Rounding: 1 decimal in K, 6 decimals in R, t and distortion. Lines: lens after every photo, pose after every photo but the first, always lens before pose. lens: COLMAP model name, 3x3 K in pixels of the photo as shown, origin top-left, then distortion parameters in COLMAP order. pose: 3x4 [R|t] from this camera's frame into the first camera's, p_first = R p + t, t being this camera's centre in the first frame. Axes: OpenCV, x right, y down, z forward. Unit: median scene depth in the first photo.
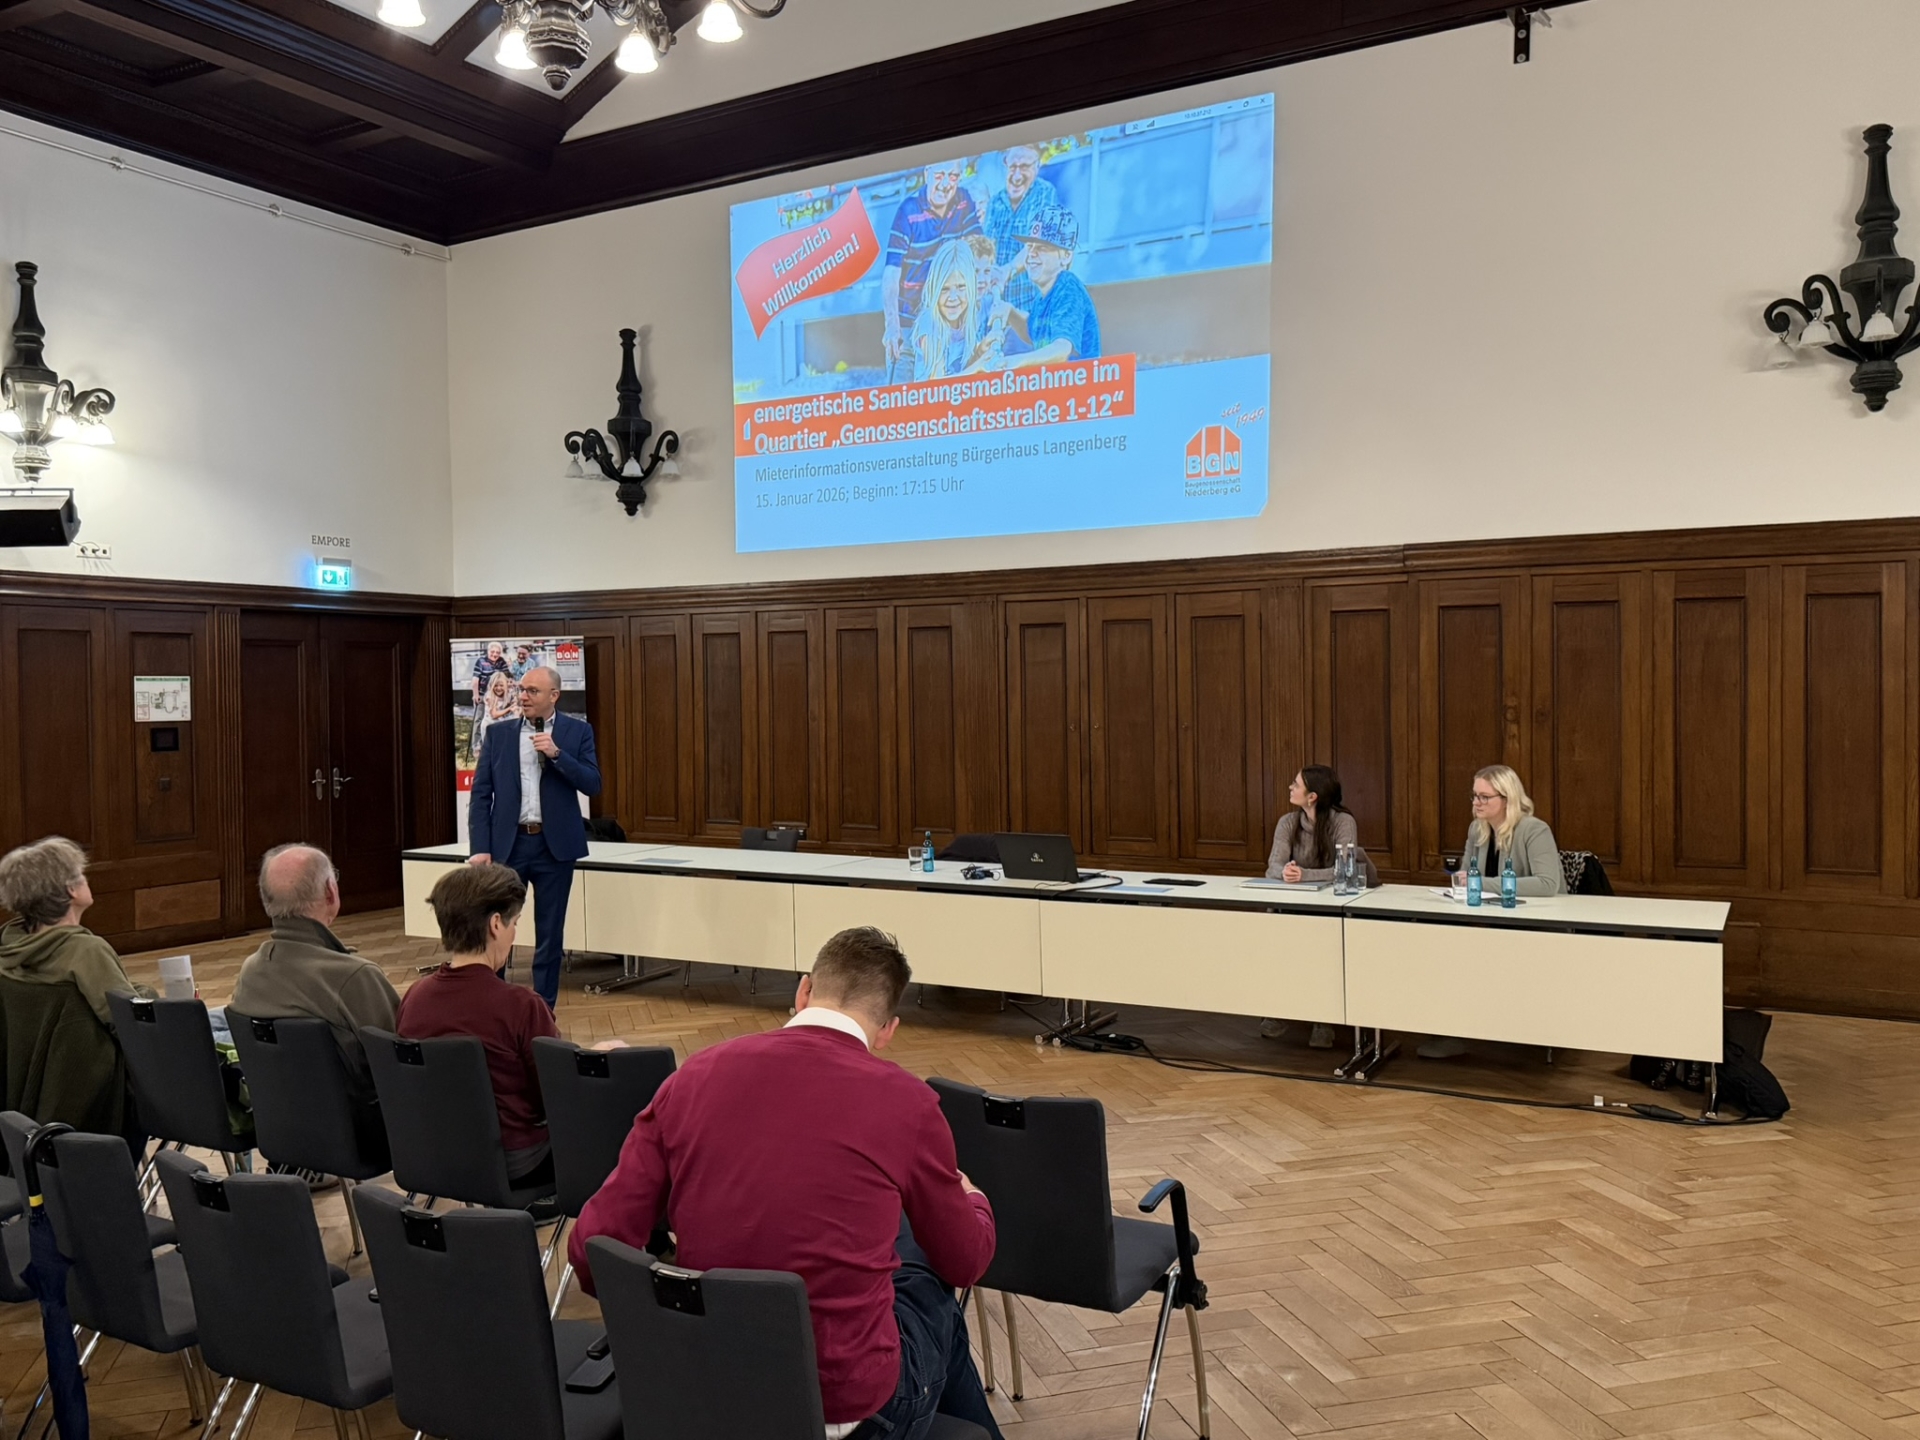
lens RADIAL K [[1520.2, 0, 960.0], [0, 1520.2, 720.0], [0, 0, 1]] dist [0.055903, -0.075704]
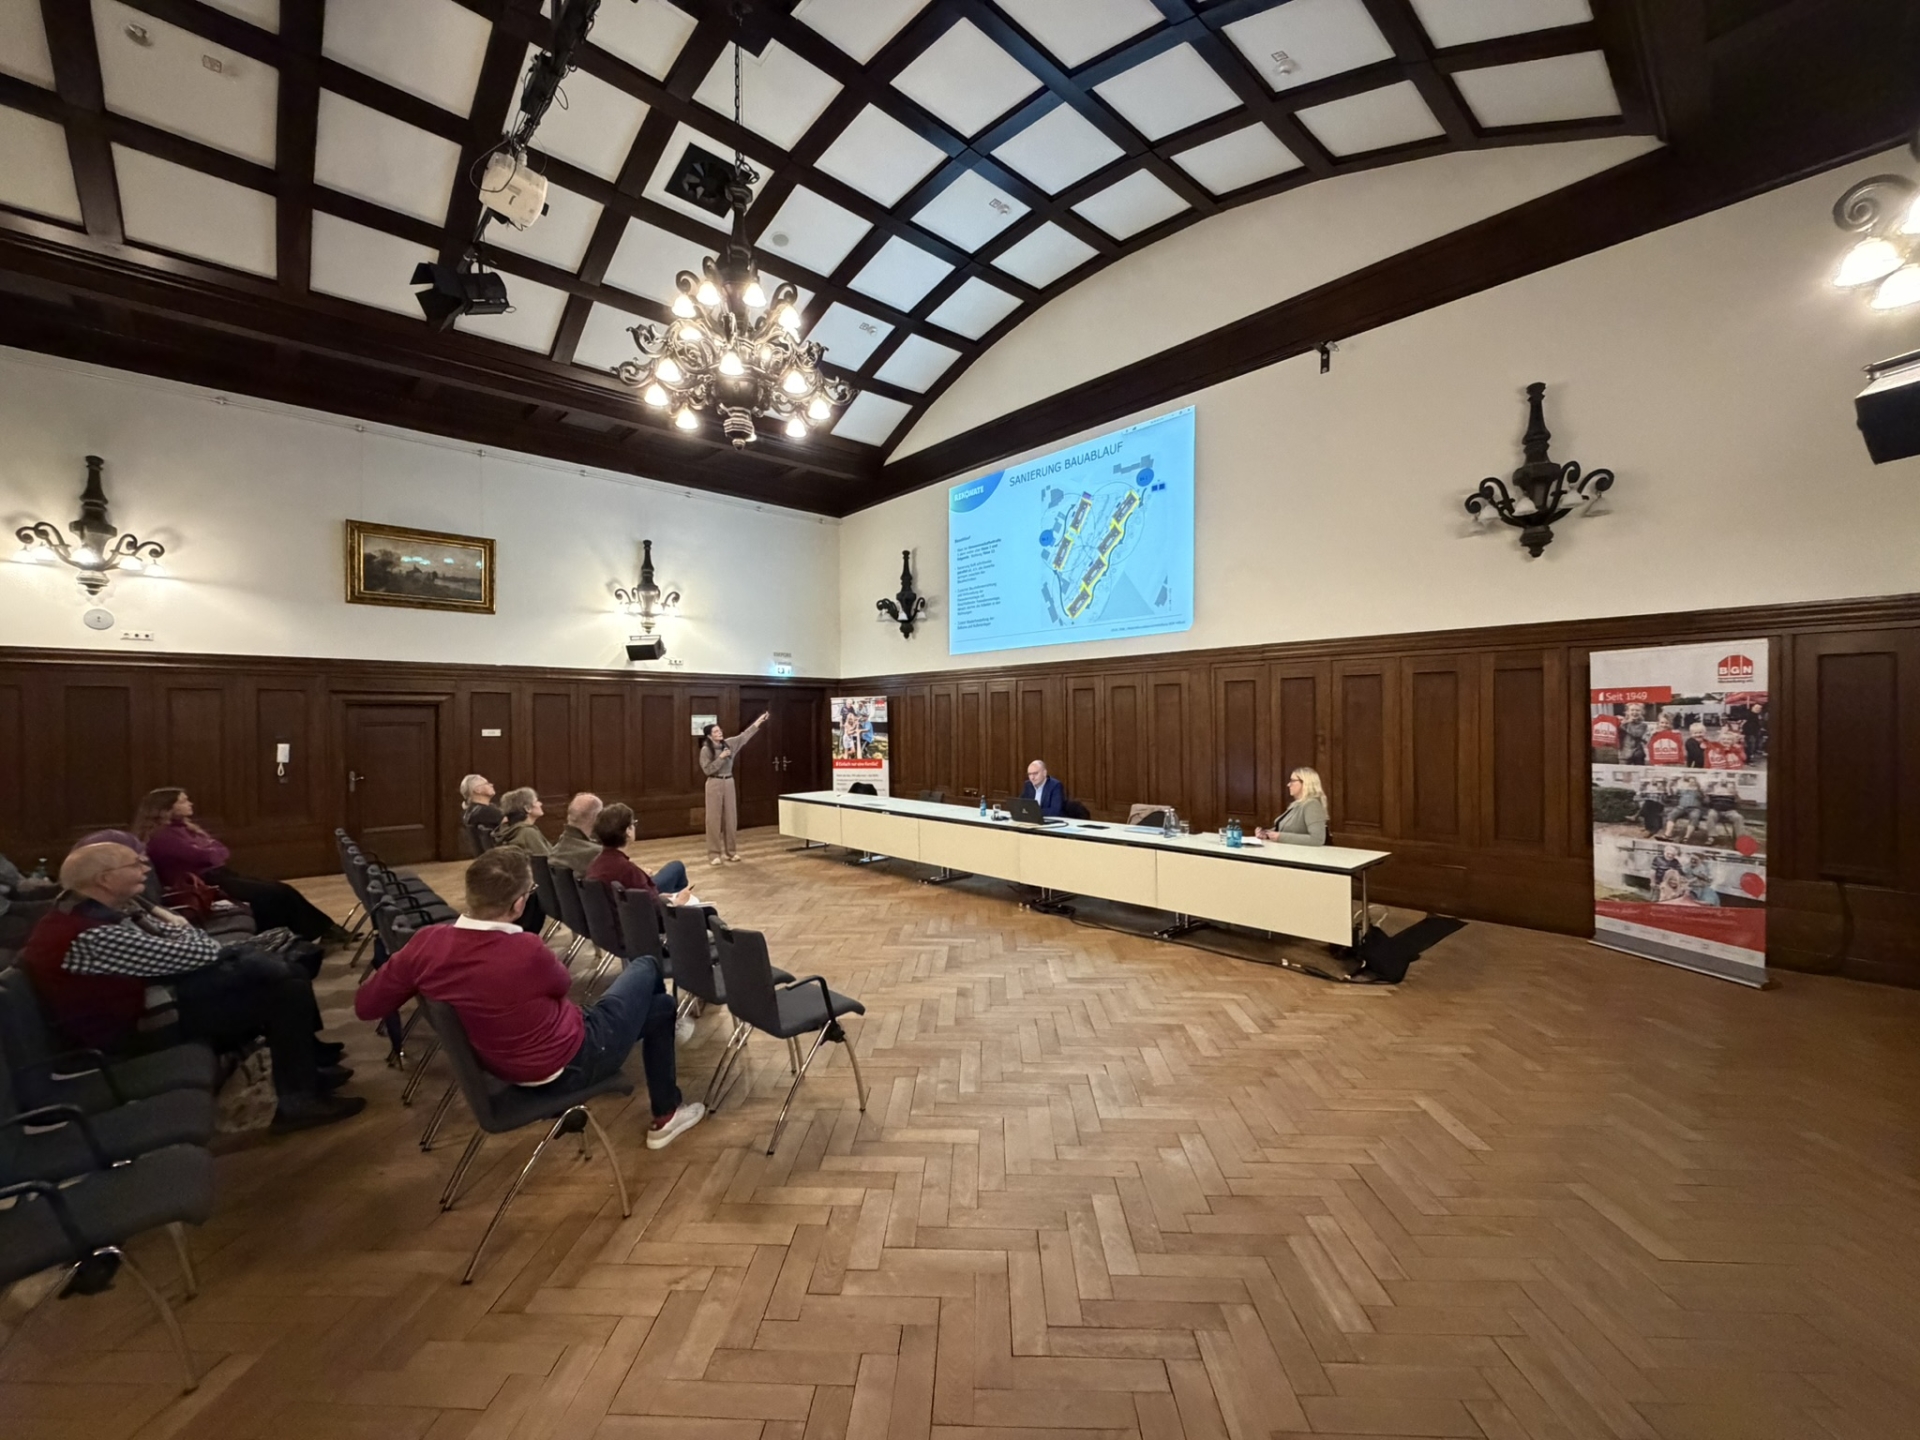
lens RADIAL K [[763.5, 0, 960.0], [0, 763.5, 720.0], [0, 0, 1]] dist [0.000913, 0.000067]
pose [[0.952452, 0.004229, -0.304660, 0.222714], [-0.010108, 0.999792, -0.017724, -0.006005], [0.304522, 0.019961, 0.952296, 0.035336]]
